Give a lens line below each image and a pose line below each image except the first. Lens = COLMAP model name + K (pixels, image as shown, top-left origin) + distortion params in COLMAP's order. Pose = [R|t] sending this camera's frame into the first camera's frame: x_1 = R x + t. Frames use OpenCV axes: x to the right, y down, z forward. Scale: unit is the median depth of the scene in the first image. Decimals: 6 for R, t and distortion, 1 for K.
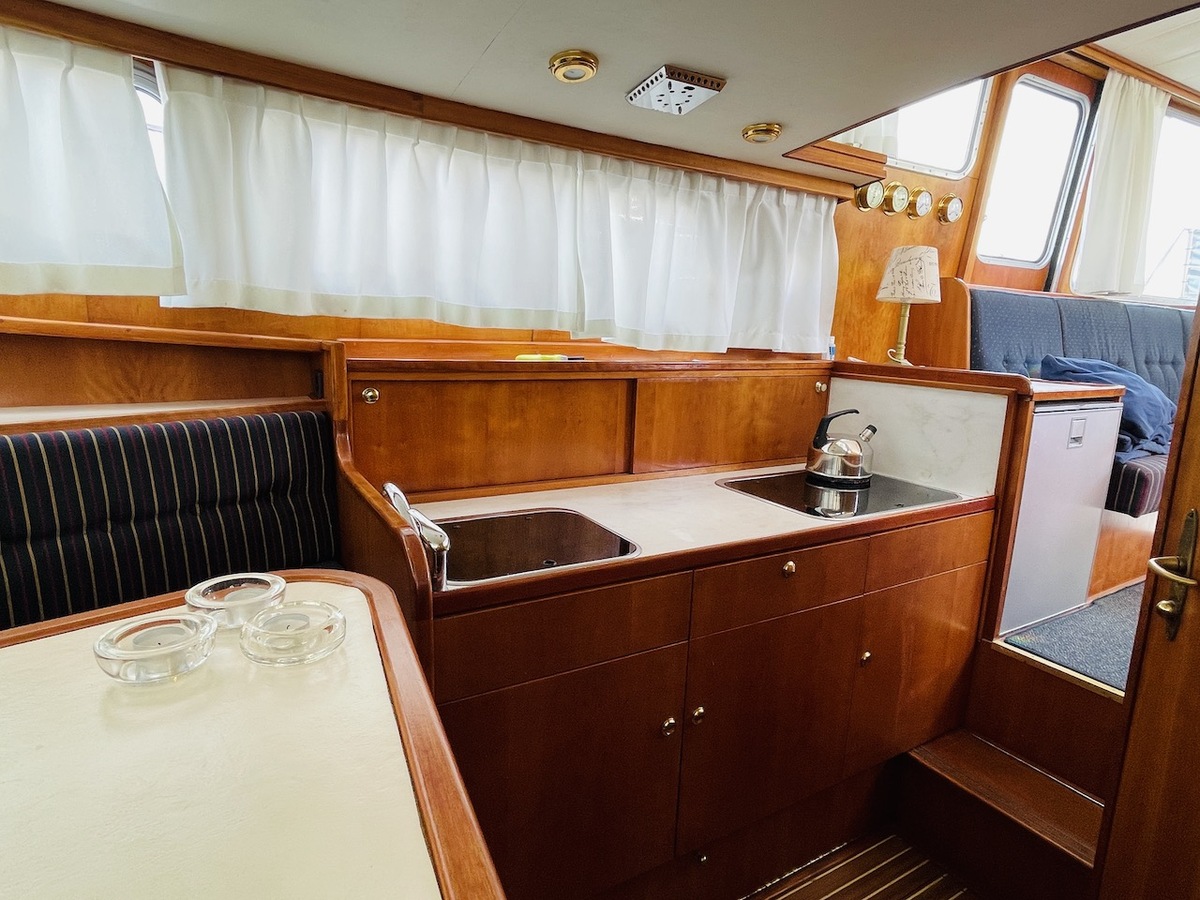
lens RADIAL K [[677.4, 0, 606.2], [0, 677.4, 445.3], [0, 0, 1]] dist [-0.010467, 0.003298]
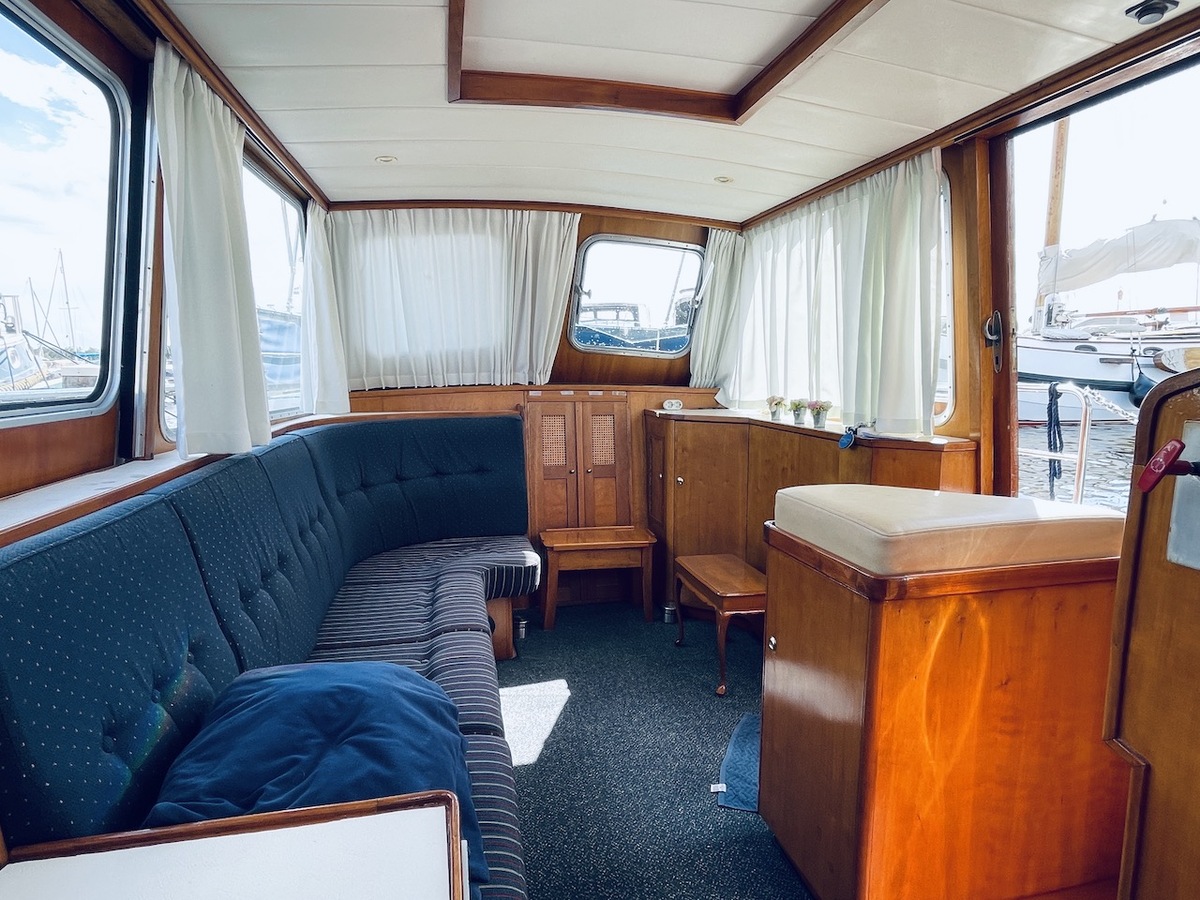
lens RADIAL K [[677.4, 0, 595.5], [0, 677.4, 454.7], [0, 0, 1]] dist [-0.010467, 0.003298]
pose [[0.319078, -0.153027, 0.935292, 0.426801], [0.172162, 0.979817, 0.101578, -0.319986], [-0.931960, 0.128610, 0.338984, 0.732007]]
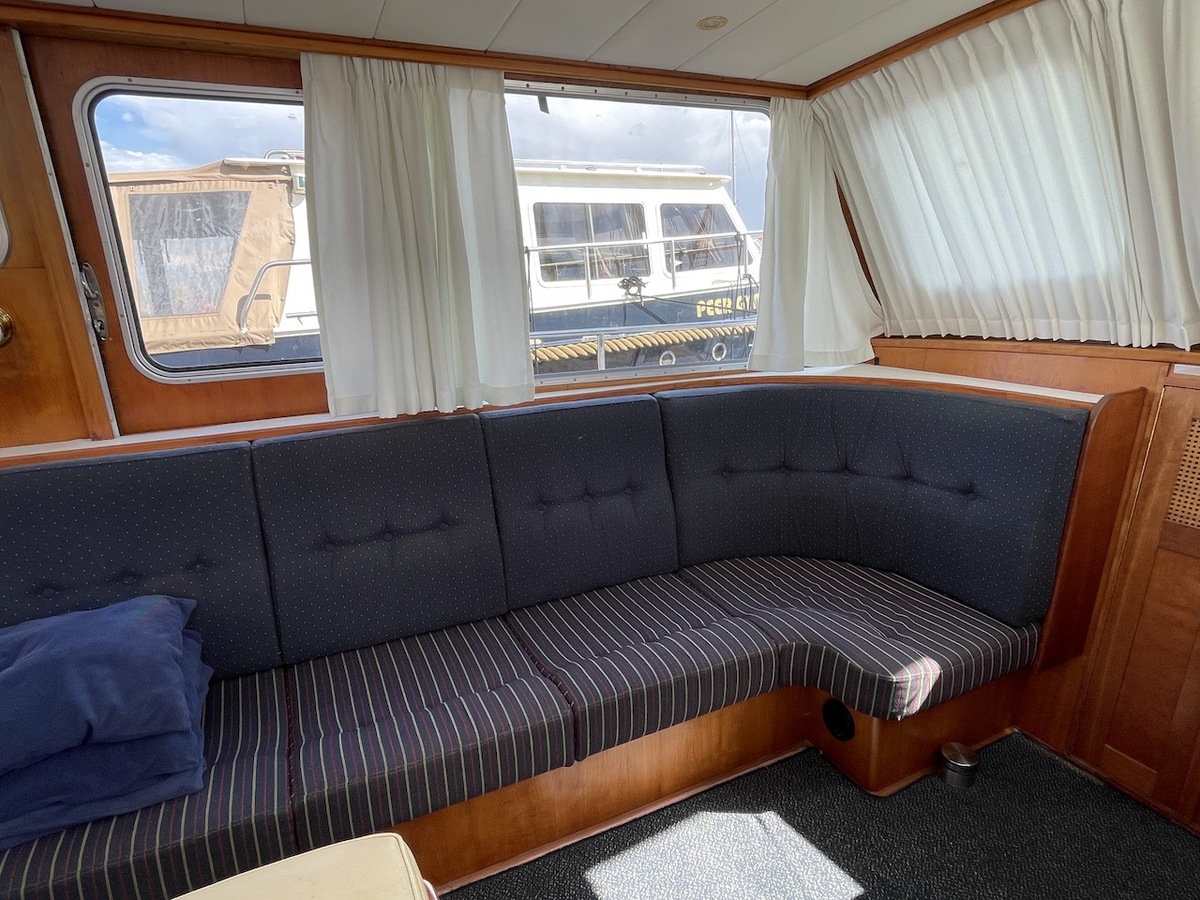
lens RADIAL K [[677.4, 0, 600.8], [0, 677.4, 447.5], [0, 0, 1]] dist [-0.010467, 0.003298]
pose [[0.994620, -0.040242, -0.095452, 1.376362], [0.047433, 0.996107, 0.074300, -0.324723], [0.092090, -0.078428, 0.992657, 0.553515]]
